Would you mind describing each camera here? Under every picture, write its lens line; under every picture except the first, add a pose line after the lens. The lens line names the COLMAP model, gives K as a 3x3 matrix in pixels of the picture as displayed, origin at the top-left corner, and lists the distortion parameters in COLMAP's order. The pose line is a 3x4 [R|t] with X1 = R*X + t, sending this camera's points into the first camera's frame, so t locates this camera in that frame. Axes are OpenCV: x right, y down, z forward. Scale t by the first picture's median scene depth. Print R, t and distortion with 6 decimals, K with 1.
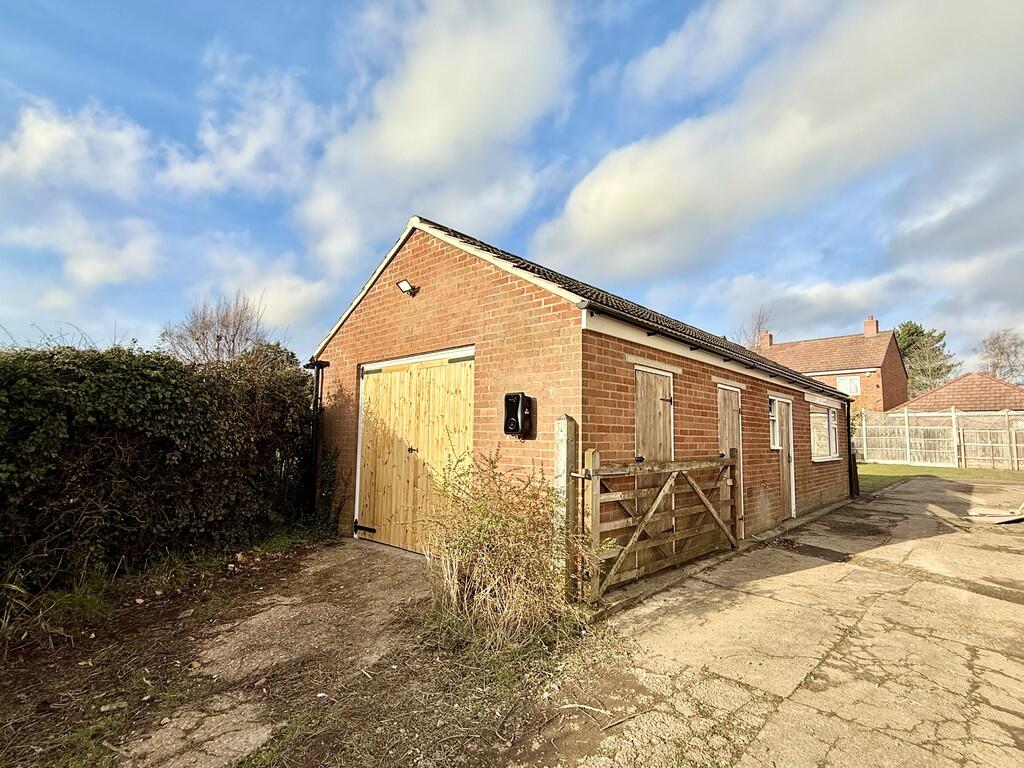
lens RADIAL K [[520.9, 0, 512.0], [0, 520.9, 384.0], [0, 0, 1]] dist [-0.001855, -0.000101]
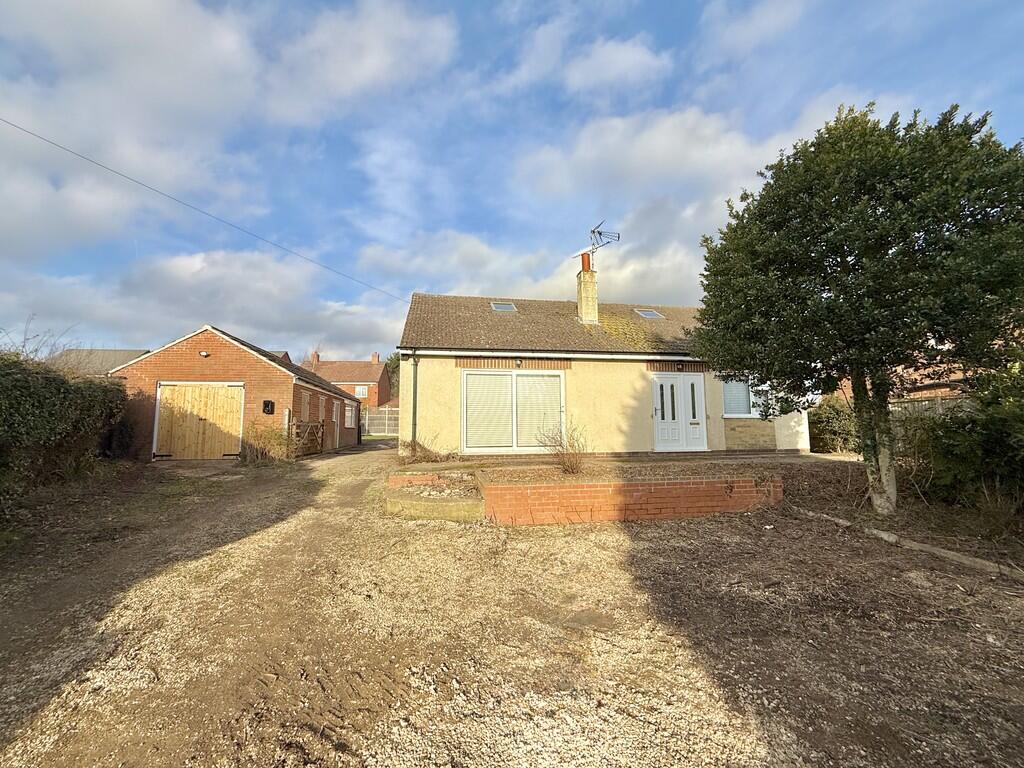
lens RADIAL K [[414.2, 0, 512.0], [0, 414.2, 384.0], [0, 0, 1]] dist [-0.000617, -0.000061]
pose [[0.601860, 0.065555, 0.795906, -0.795829], [-0.068500, 0.997190, -0.030335, -0.076465], [-0.795658, -0.036262, 0.604659, -1.231965]]
